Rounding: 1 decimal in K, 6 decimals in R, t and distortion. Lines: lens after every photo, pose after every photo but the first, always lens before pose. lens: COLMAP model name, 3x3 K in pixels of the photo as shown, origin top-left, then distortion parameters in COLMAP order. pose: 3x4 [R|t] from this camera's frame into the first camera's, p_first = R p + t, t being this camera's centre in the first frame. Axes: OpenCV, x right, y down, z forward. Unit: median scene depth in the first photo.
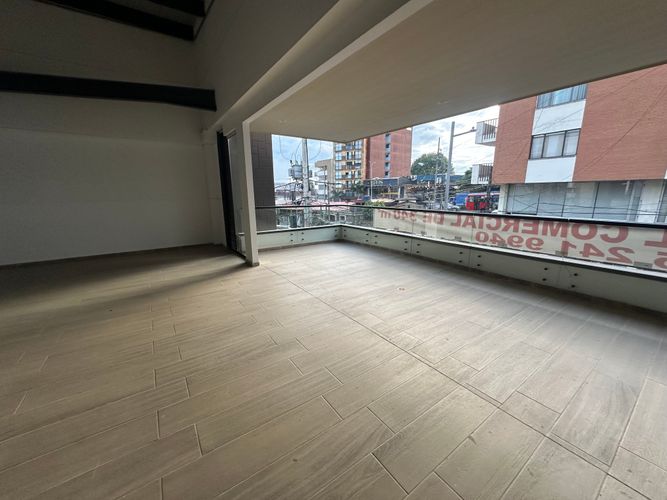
lens RADIAL K [[265.3, 0, 332.7], [0, 265.3, 250.3], [0, 0, 1]] dist [-0.004277, 0.001208]
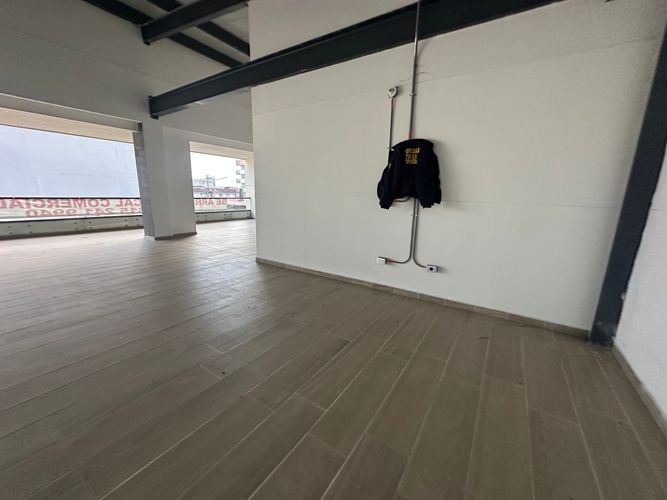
lens RADIAL K [[265.3, 0, 333.2], [0, 265.3, 248.1], [0, 0, 1]] dist [-0.004277, 0.001208]
pose [[-0.373007, -0.194493, 0.907214, -0.840225], [0.166432, 0.947897, 0.271645, 0.008388], [-0.912779, 0.252315, -0.321203, -0.027793]]
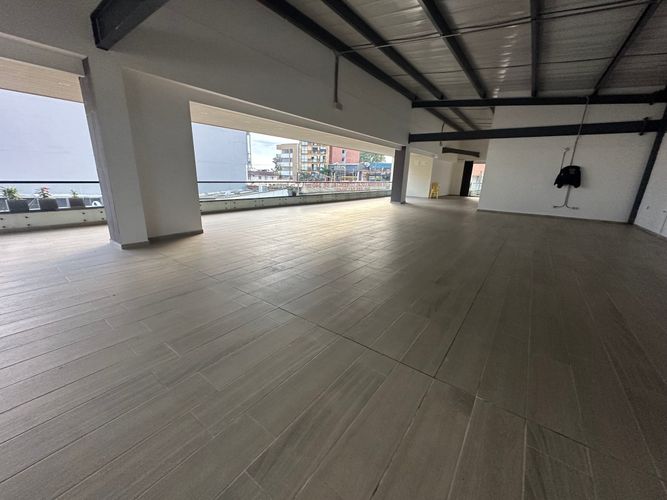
lens RADIAL K [[265.3, 0, 332.6], [0, 265.3, 248.1], [0, 0, 1]] dist [-0.004277, 0.001208]
pose [[-0.318420, -0.257561, 0.912289, -1.350067], [0.164834, 0.932676, 0.320849, -0.233763], [-0.933509, 0.252541, -0.254528, 1.119959]]
